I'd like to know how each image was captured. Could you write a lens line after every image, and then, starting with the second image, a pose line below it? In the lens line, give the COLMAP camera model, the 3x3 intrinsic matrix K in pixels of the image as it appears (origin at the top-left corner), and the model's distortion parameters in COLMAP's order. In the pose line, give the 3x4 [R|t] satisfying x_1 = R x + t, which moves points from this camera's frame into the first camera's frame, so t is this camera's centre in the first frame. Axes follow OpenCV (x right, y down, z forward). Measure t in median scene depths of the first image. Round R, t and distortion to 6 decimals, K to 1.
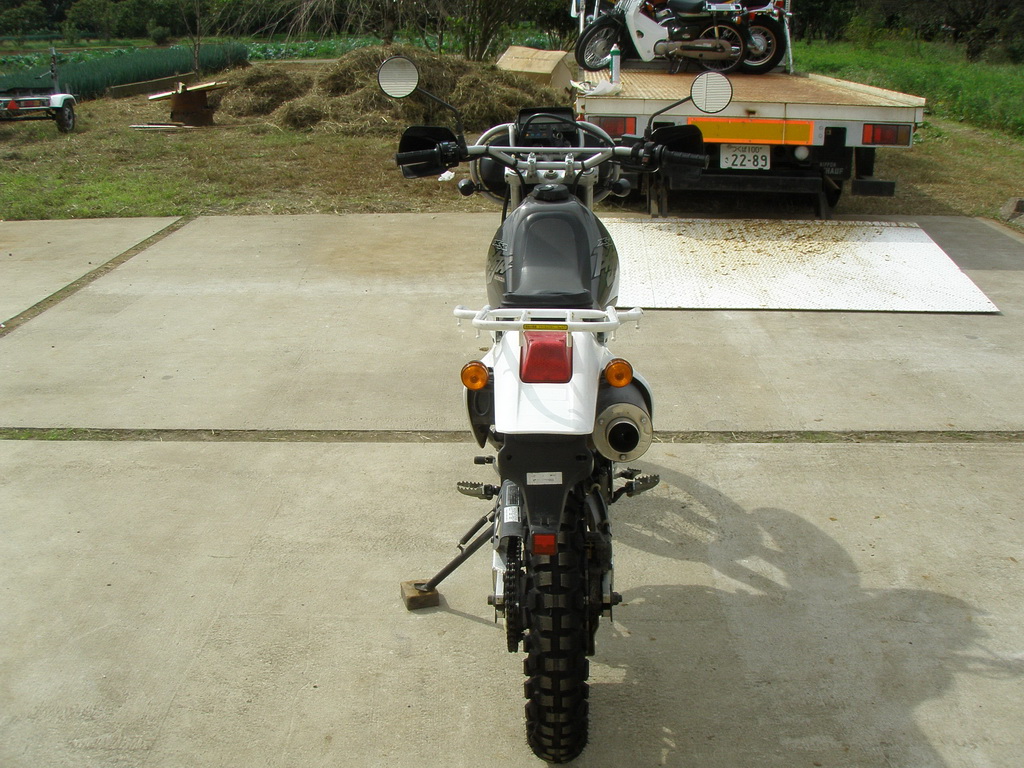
lens RADIAL K [[1135.8, 0, 506.5], [0, 1135.8, 403.4], [0, 0, 1]] dist [-0.211940, 0.201960]
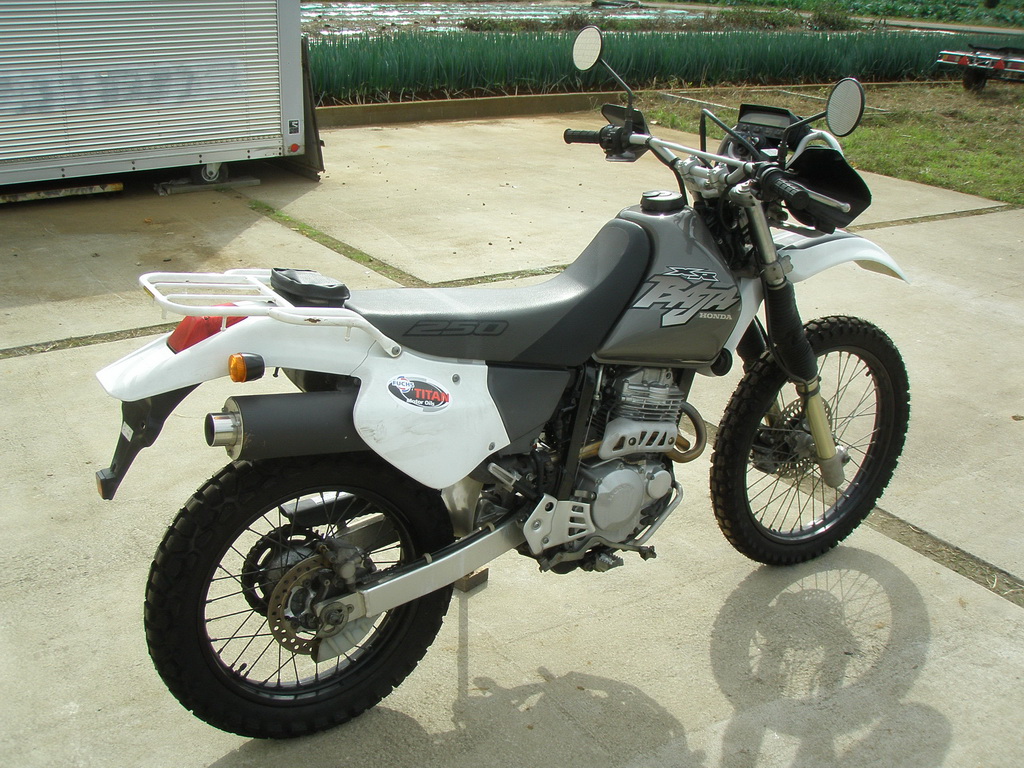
lens RADIAL K [[1135.8, 0, 506.5], [0, 1135.8, 403.4], [0, 0, 1]] dist [-0.211940, 0.201960]
pose [[0.569105, 0.328443, -0.753820, 0.177304], [-0.299895, 0.936521, 0.181637, -0.044347], [0.765626, 0.122696, 0.631477, 0.108726]]
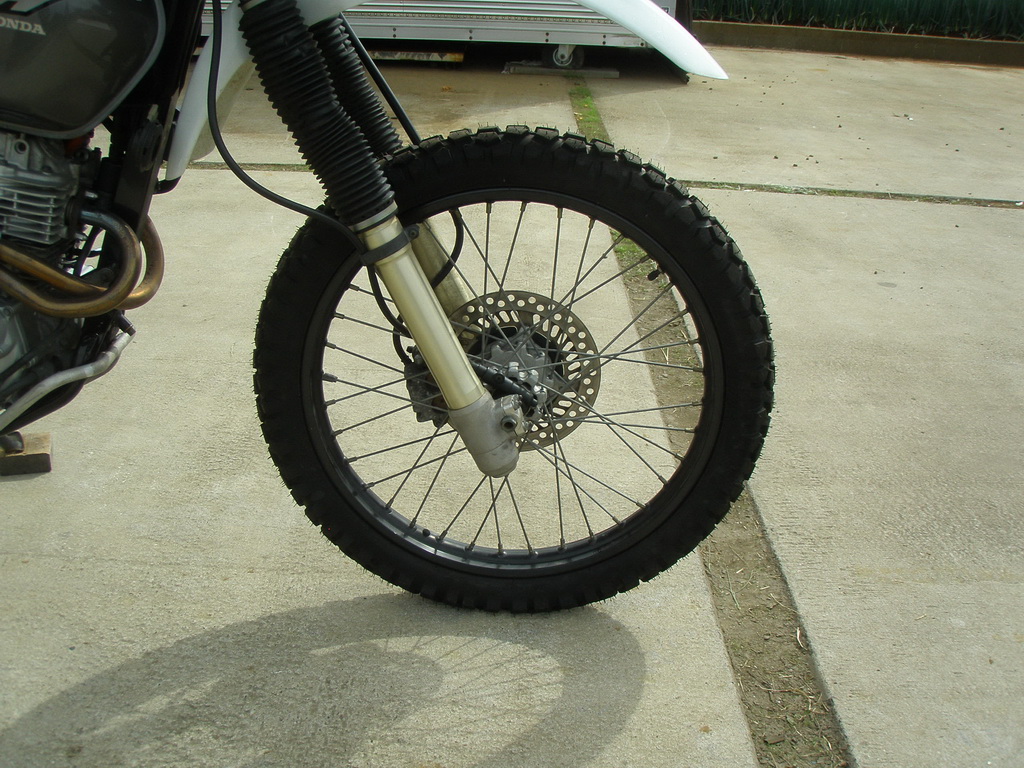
lens RADIAL K [[1135.8, 0, 506.5], [0, 1135.8, 403.4], [0, 0, 1]] dist [-0.211940, 0.201960]
pose [[0.026925, 0.420269, -0.907000, 0.144836], [-0.365700, 0.848575, 0.382340, -0.060196], [0.930343, 0.321395, 0.176540, 0.319093]]
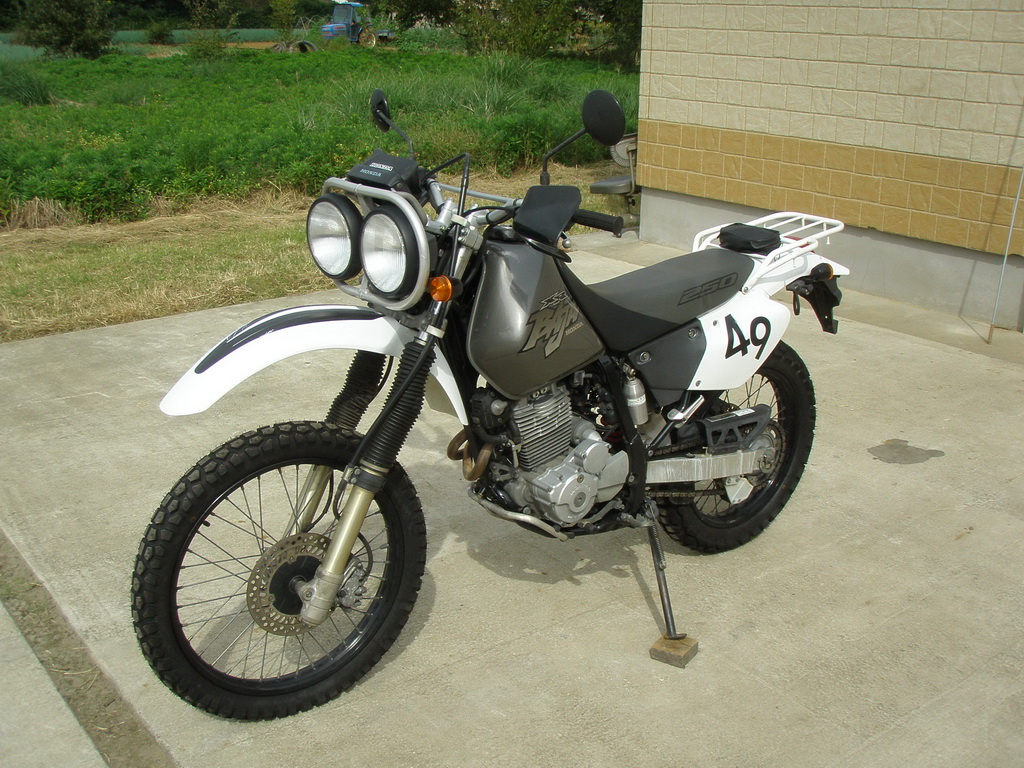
lens RADIAL K [[1135.8, 0, 506.5], [0, 1135.8, 403.4], [0, 0, 1]] dist [-0.211940, 0.201960]
pose [[-0.631909, -0.250858, 0.733322, -0.173496], [0.247030, 0.831633, 0.497356, -0.139977], [-0.734620, 0.495436, -0.463547, 0.400274]]
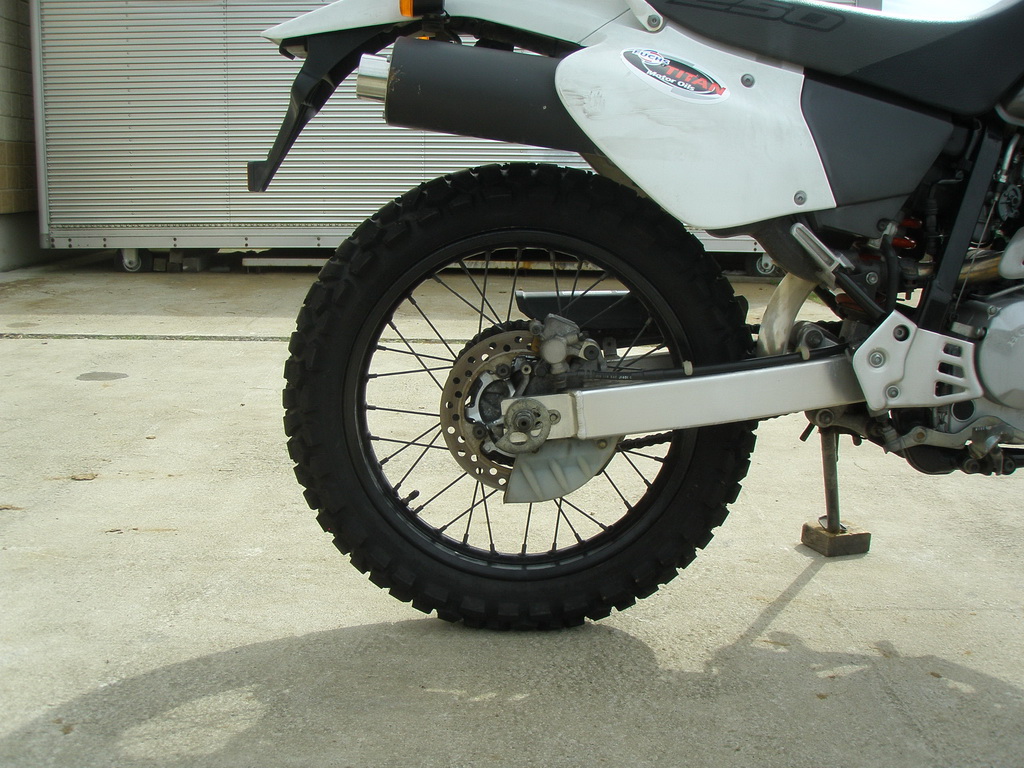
lens RADIAL K [[1135.8, 0, 506.5], [0, 1135.8, 403.4], [0, 0, 1]] dist [-0.211940, 0.201960]
pose [[0.047007, 0.211001, -0.976355, 0.153238], [-0.342999, 0.921414, 0.182613, 0.011495], [0.938159, 0.326305, 0.115686, 0.198622]]
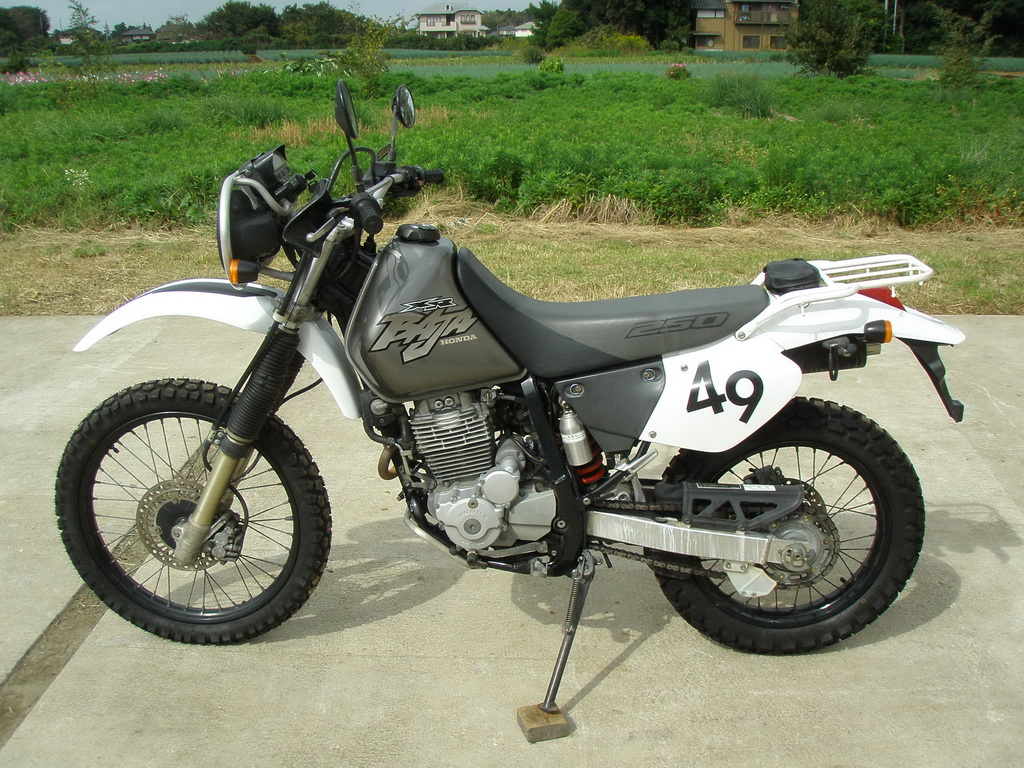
lens RADIAL K [[1135.8, 0, 506.5], [0, 1135.8, 403.4], [0, 0, 1]] dist [-0.211940, 0.201960]
pose [[0.009019, -0.299288, 0.954120, -0.220475], [0.331822, 0.900990, 0.279485, -0.078124], [-0.943299, 0.314077, 0.107436, 0.240708]]
